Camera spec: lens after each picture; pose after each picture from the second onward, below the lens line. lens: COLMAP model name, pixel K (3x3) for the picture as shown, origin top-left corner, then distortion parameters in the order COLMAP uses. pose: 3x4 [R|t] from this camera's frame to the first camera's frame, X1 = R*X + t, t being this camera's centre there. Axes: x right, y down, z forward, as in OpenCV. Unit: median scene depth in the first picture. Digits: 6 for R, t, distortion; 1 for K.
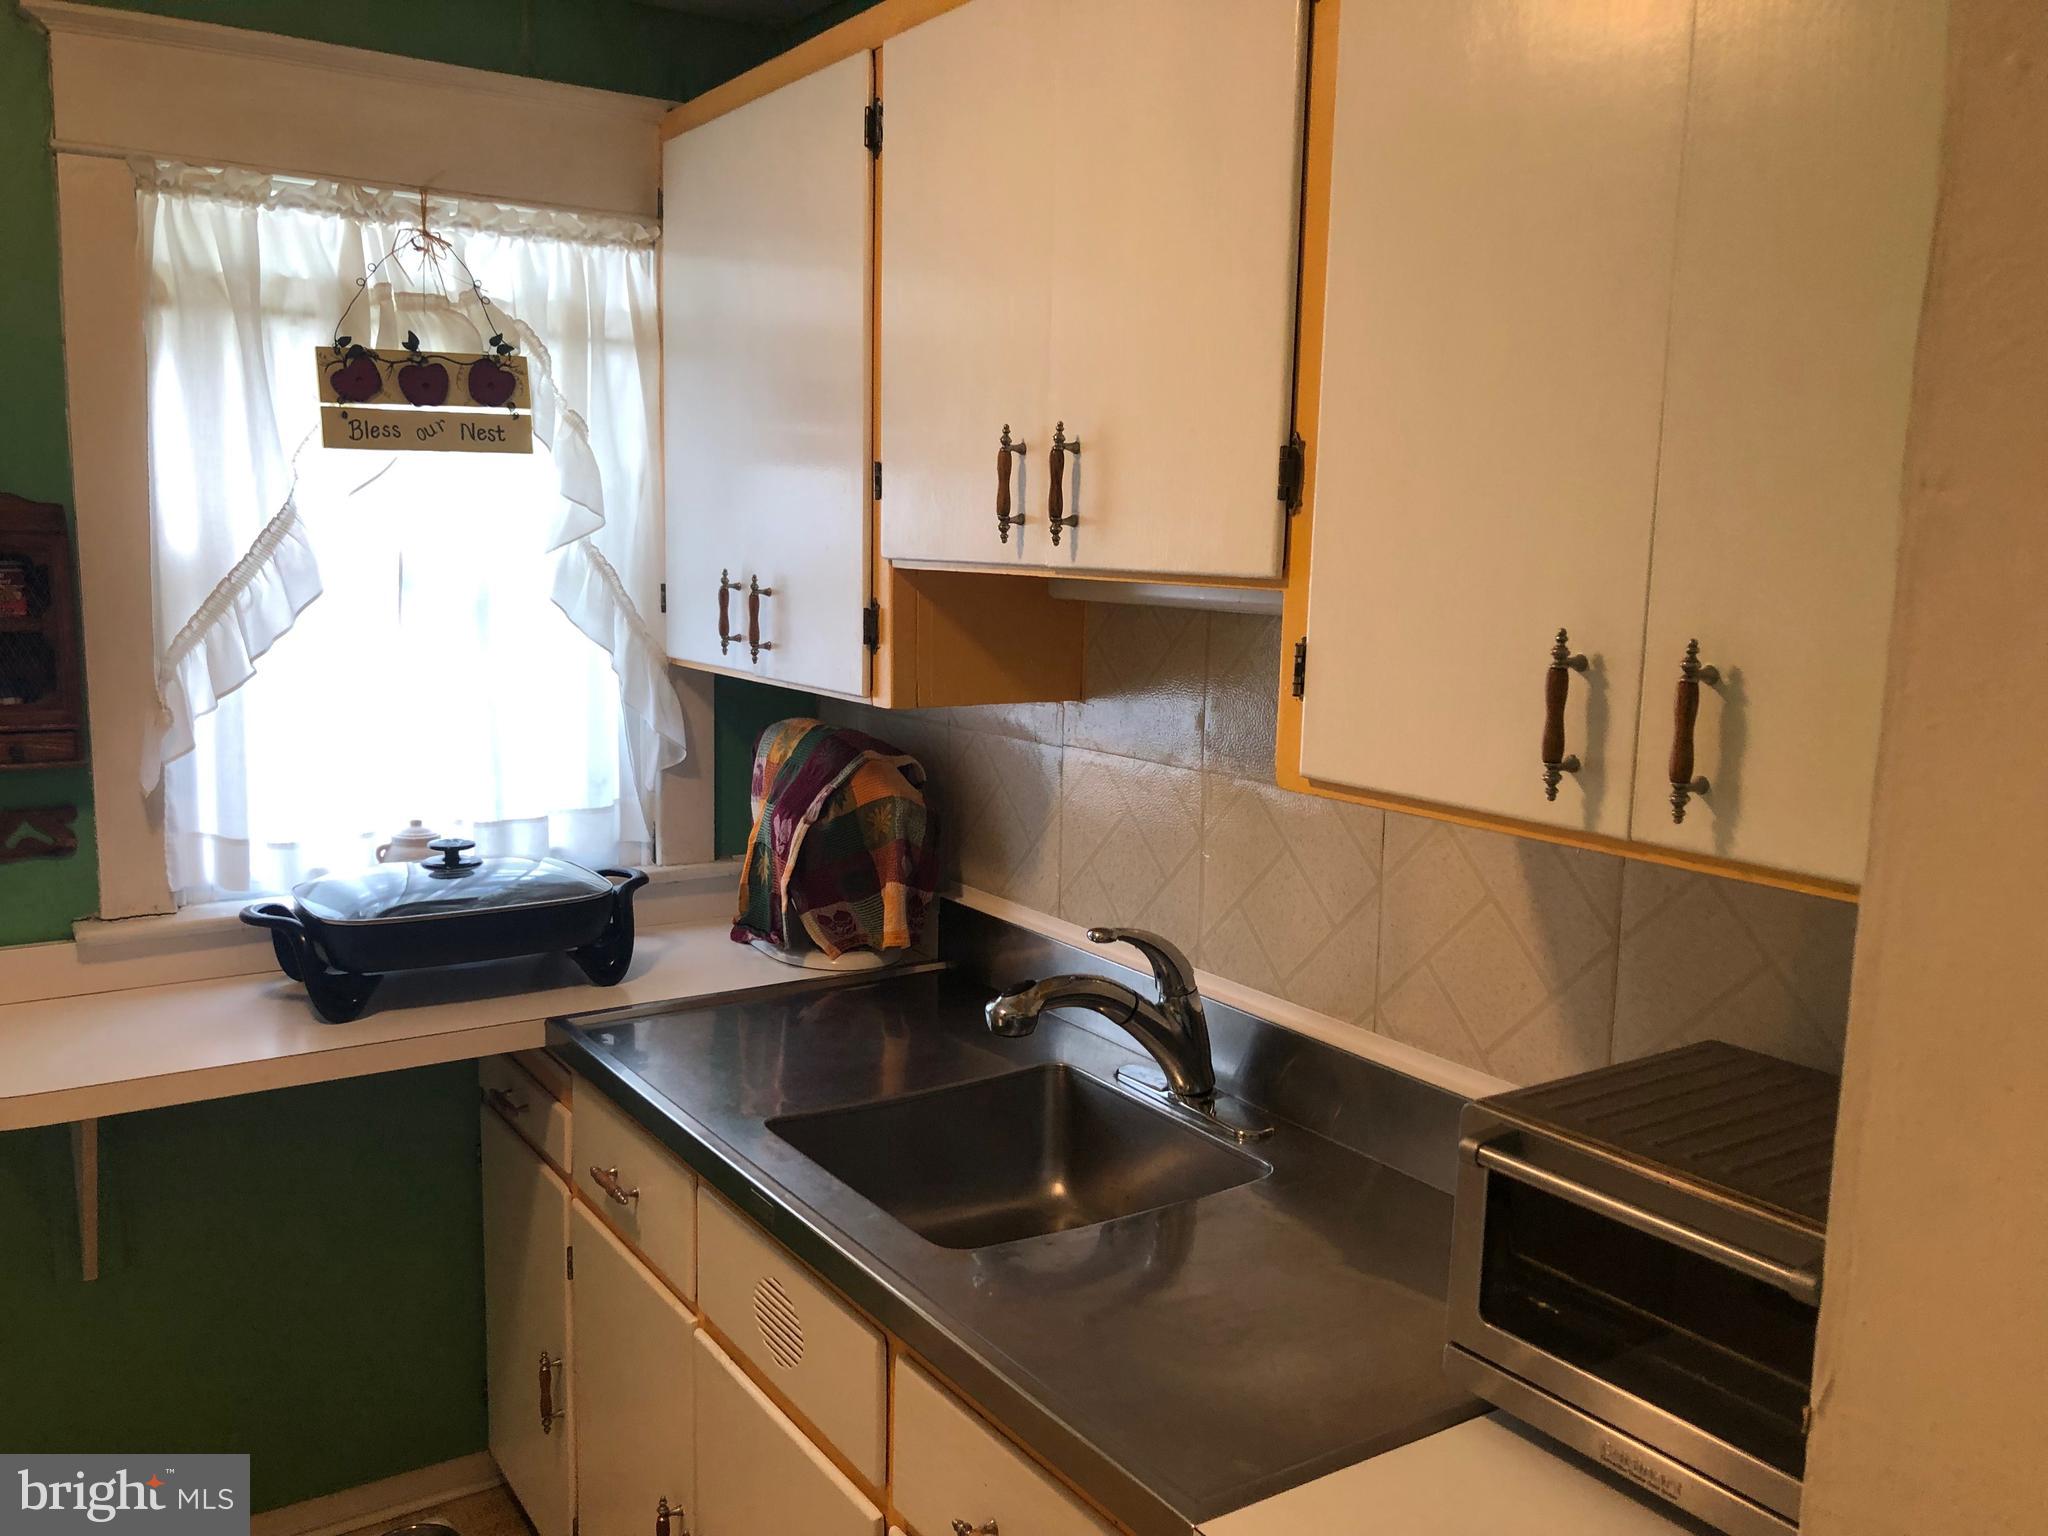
lens RADIAL K [[1640.1, 0, 995.9], [0, 1640.1, 770.8], [0, 0, 1]] dist [-0.003012, -0.008646]
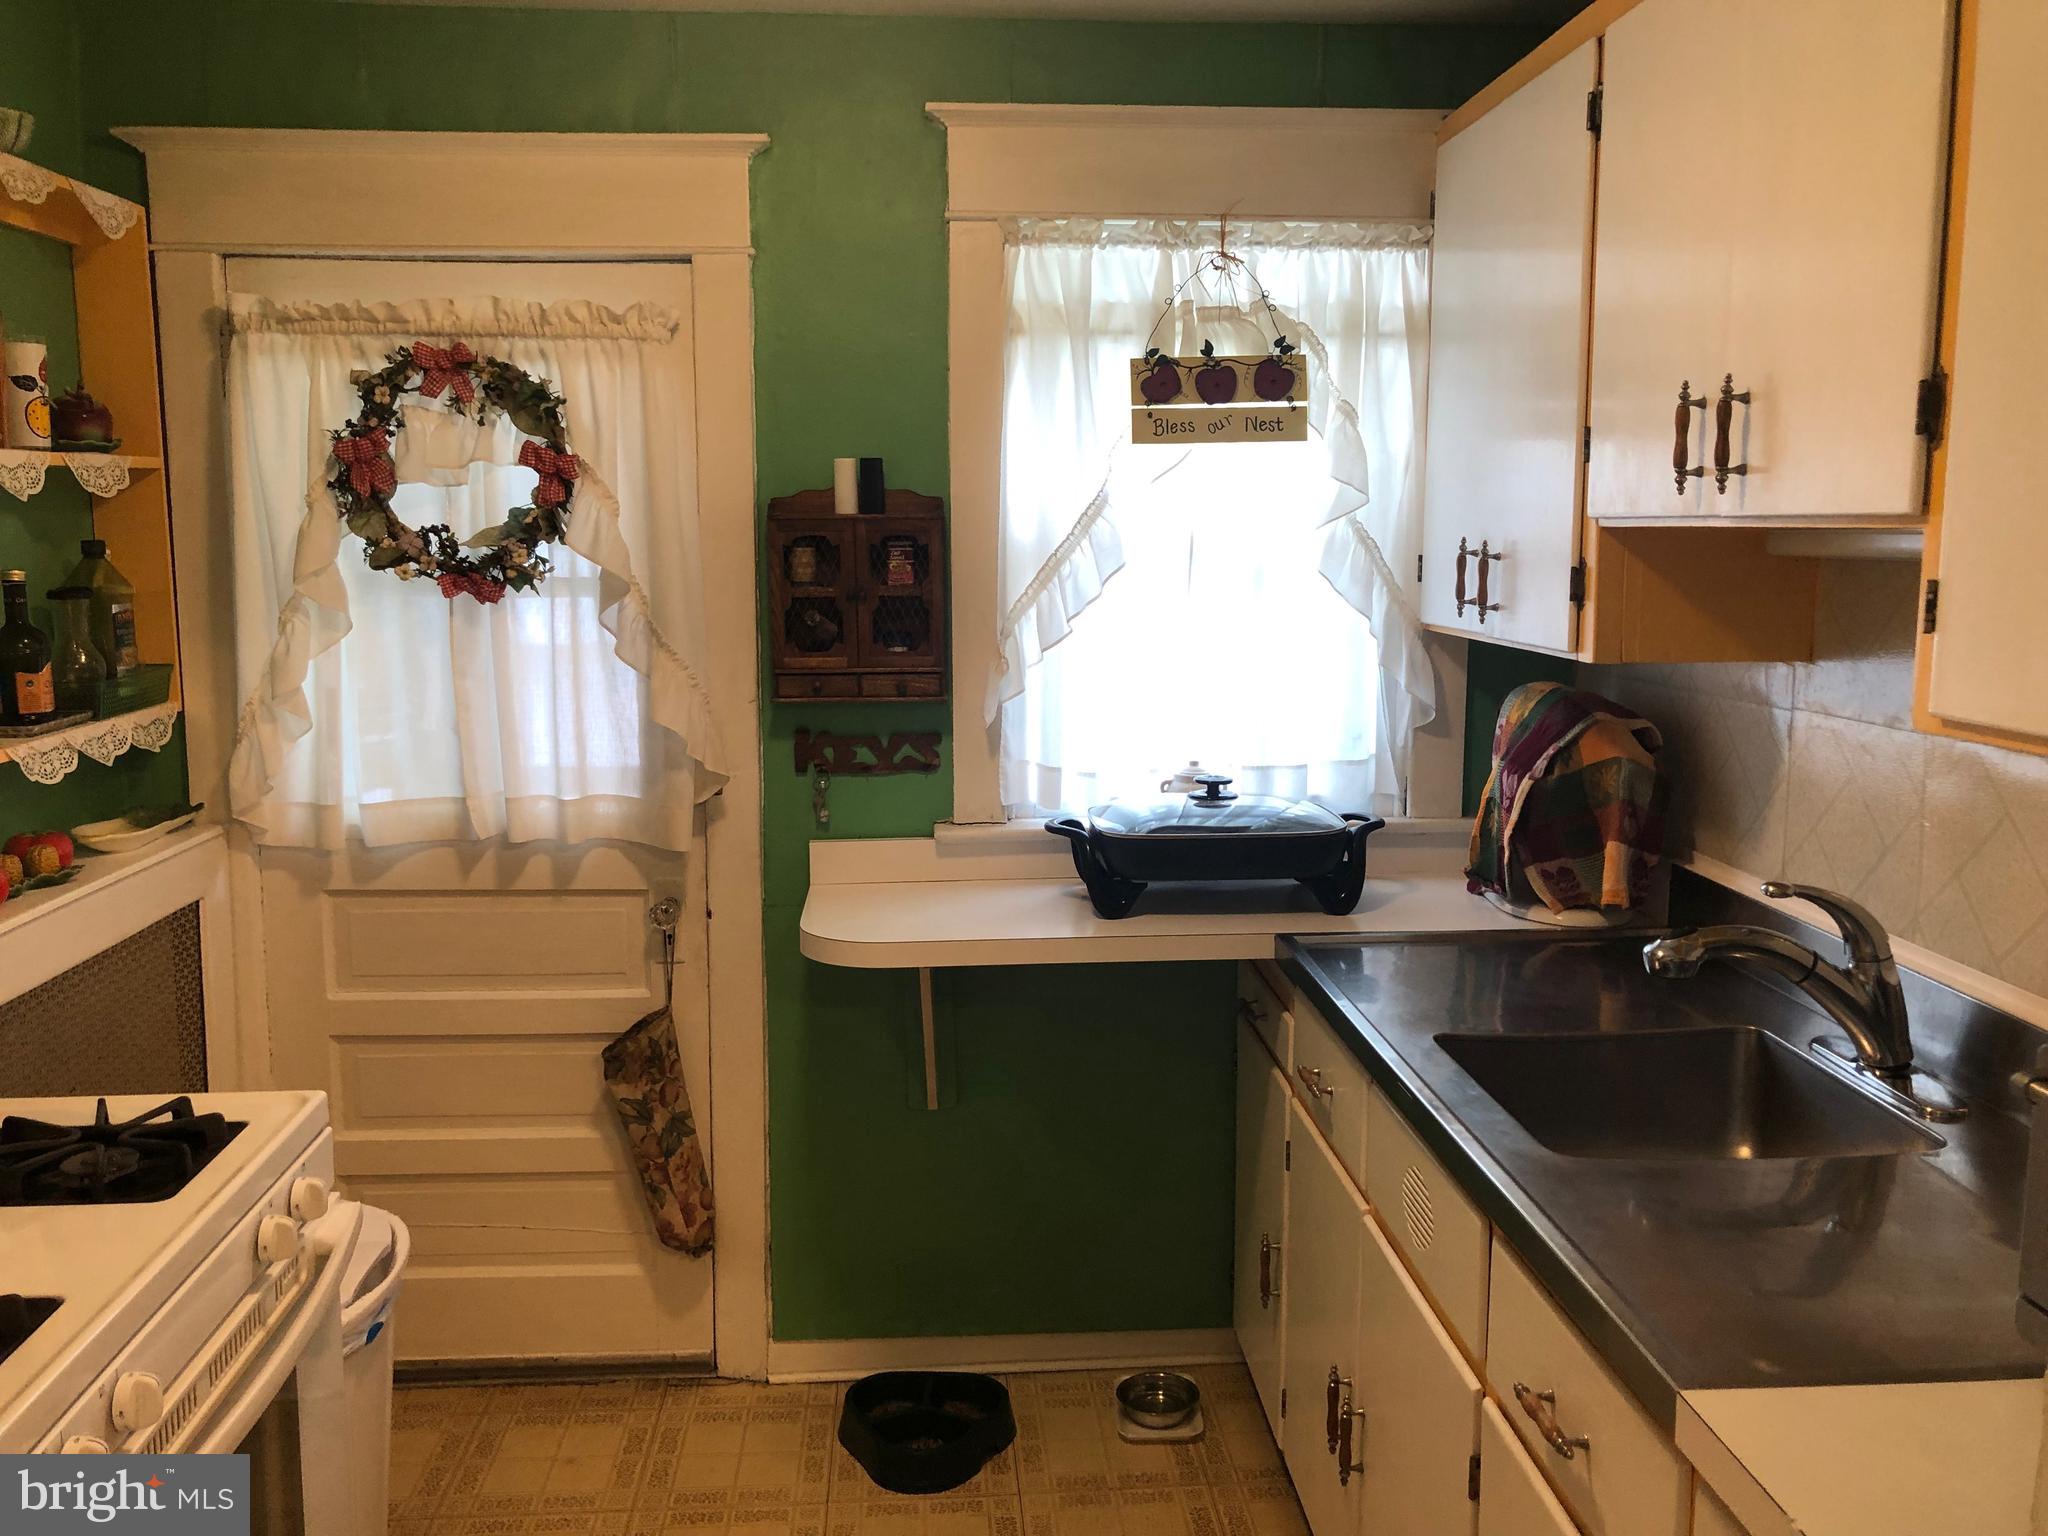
lens RADIAL K [[1658.4, 0, 1019.2], [0, 1658.4, 754.9], [0, 0, 1]] dist [0.009785, -0.030513]
pose [[0.862390, 0.045335, -0.504210, 0.137700], [-0.053669, 0.998557, -0.002011, 0.036709], [0.503391, 0.028795, 0.863579, -0.080023]]
